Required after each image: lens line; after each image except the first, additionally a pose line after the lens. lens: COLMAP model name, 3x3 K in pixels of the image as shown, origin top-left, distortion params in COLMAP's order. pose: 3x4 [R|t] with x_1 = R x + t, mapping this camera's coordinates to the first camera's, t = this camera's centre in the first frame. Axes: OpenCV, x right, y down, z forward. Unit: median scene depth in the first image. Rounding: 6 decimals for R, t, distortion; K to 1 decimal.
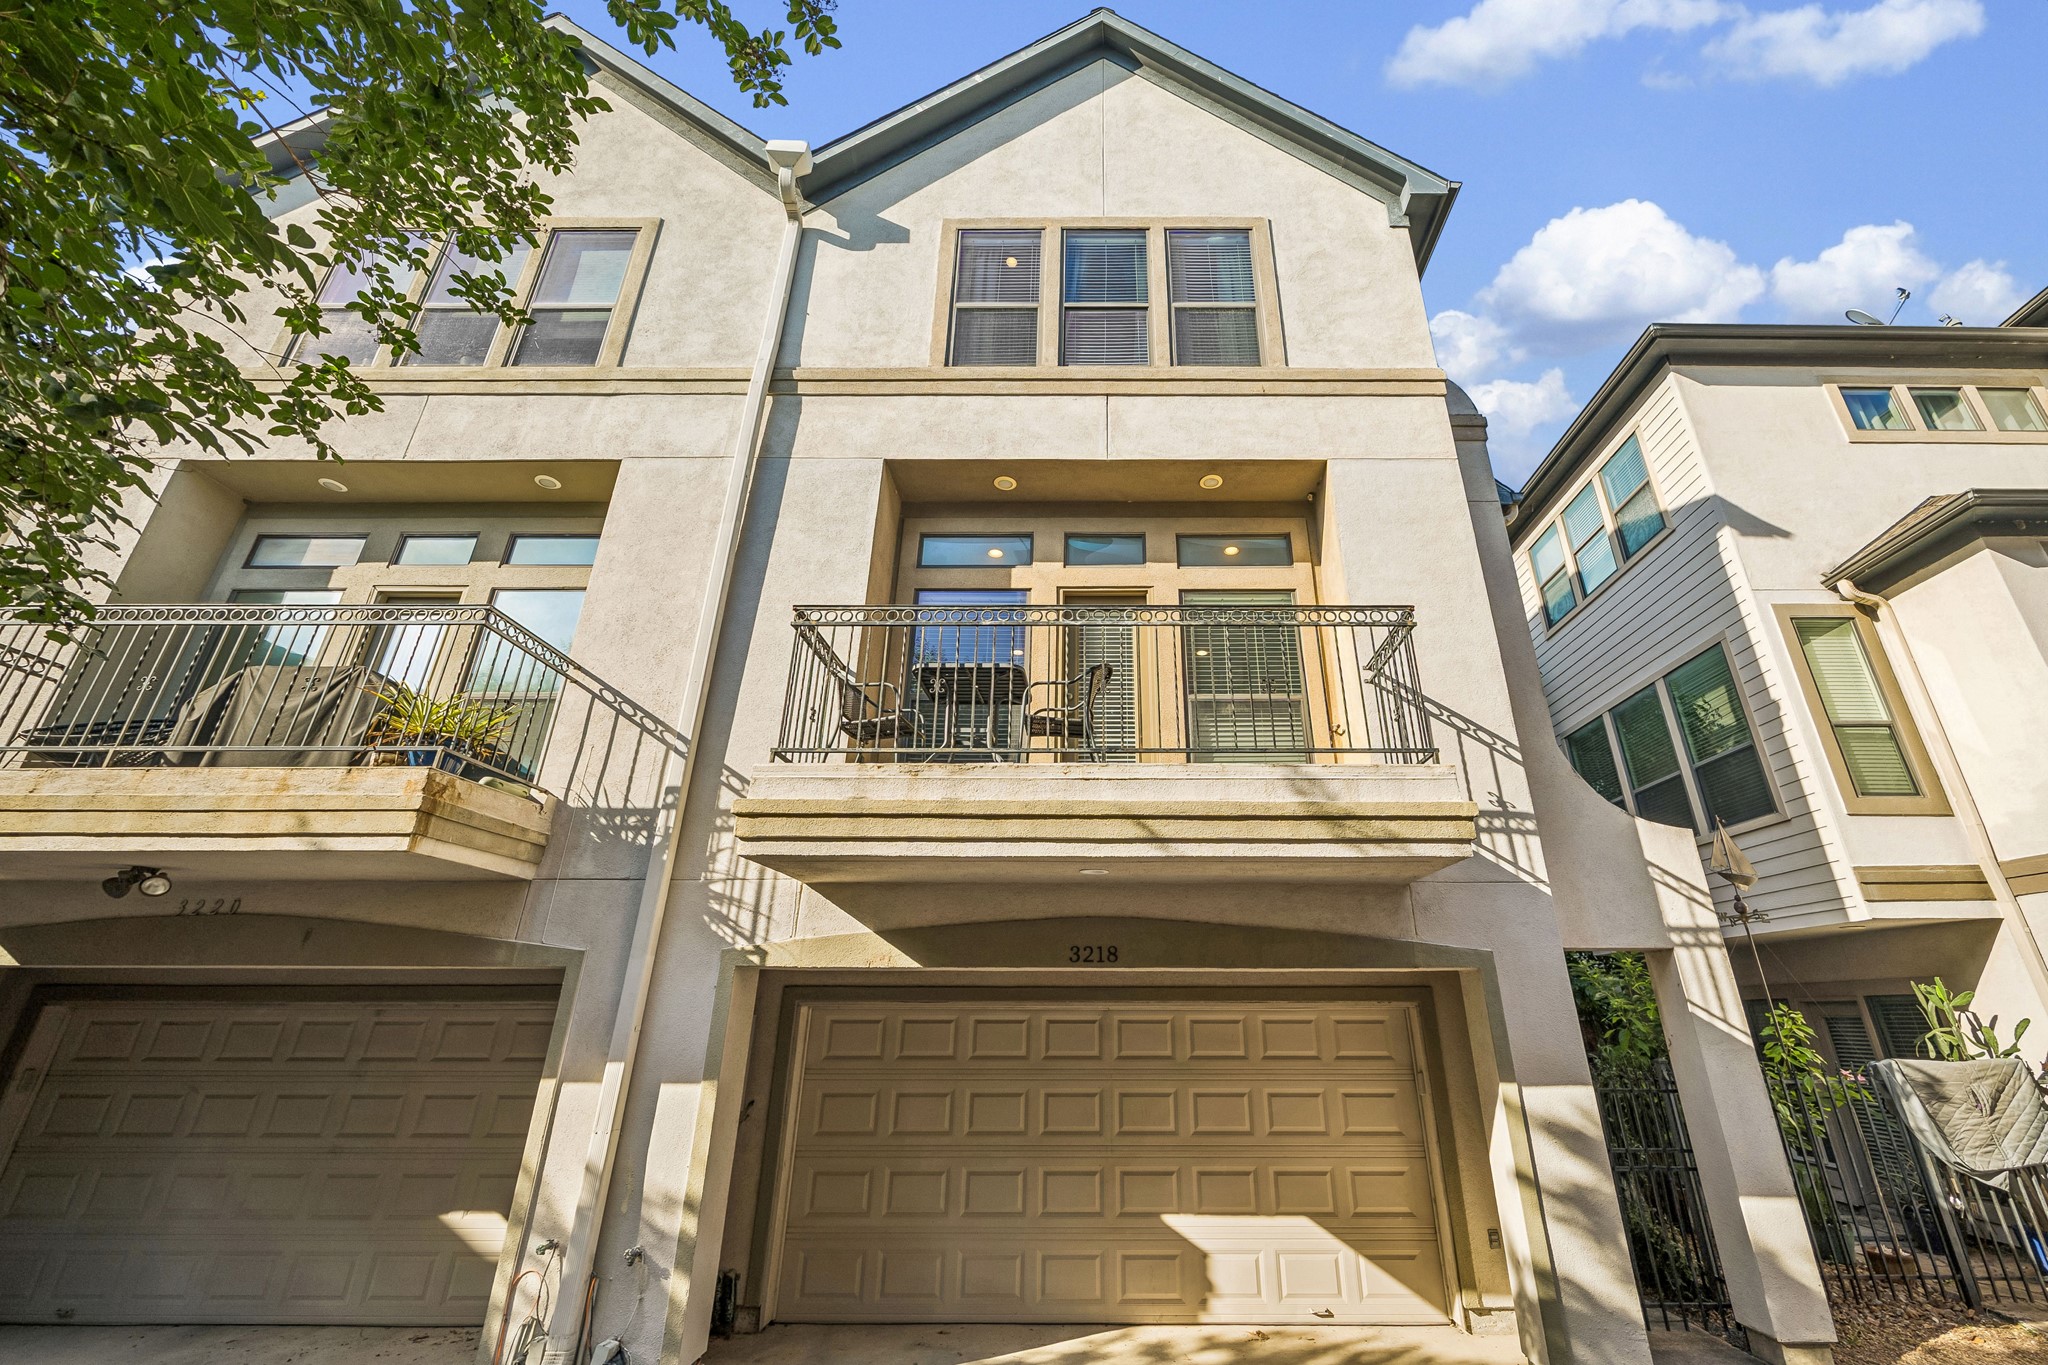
lens RADIAL K [[803.1, 0, 1026.2], [0, 803.1, 681.4], [0, 0, 1]] dist [-0.001411, -0.001028]
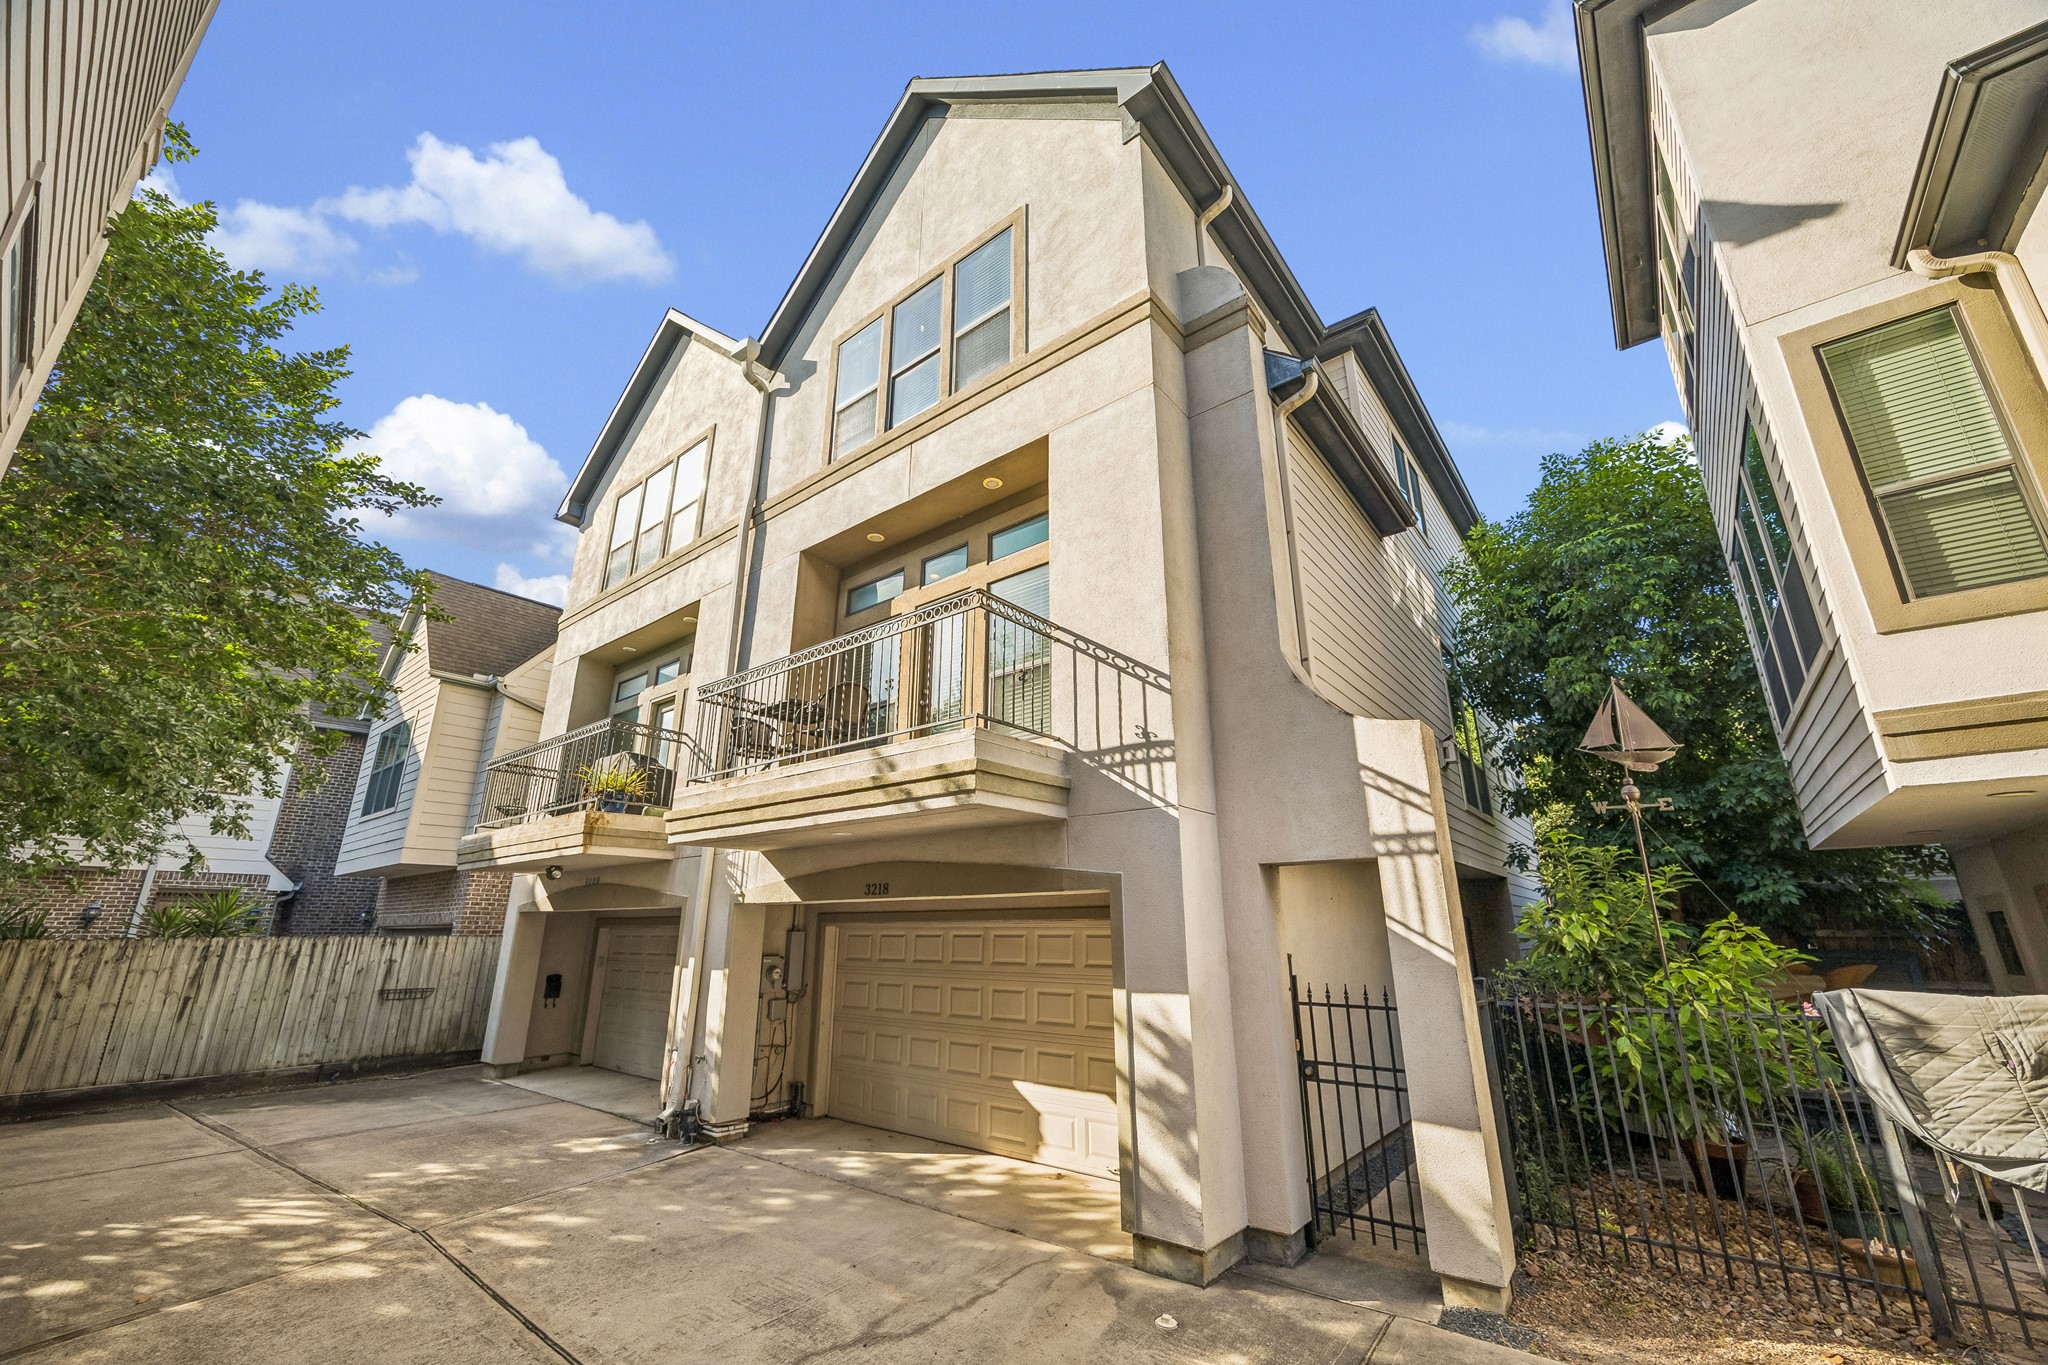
lens RADIAL K [[803.1, 0, 1068.7], [0, 803.1, 678.8], [0, 0, 1]] dist [-0.001411, -0.001028]
pose [[0.787240, -0.187260, -0.587526, 1.104014], [0.240787, 0.970487, 0.013317, 0.041293], [0.567693, -0.151952, 0.809096, 0.102494]]
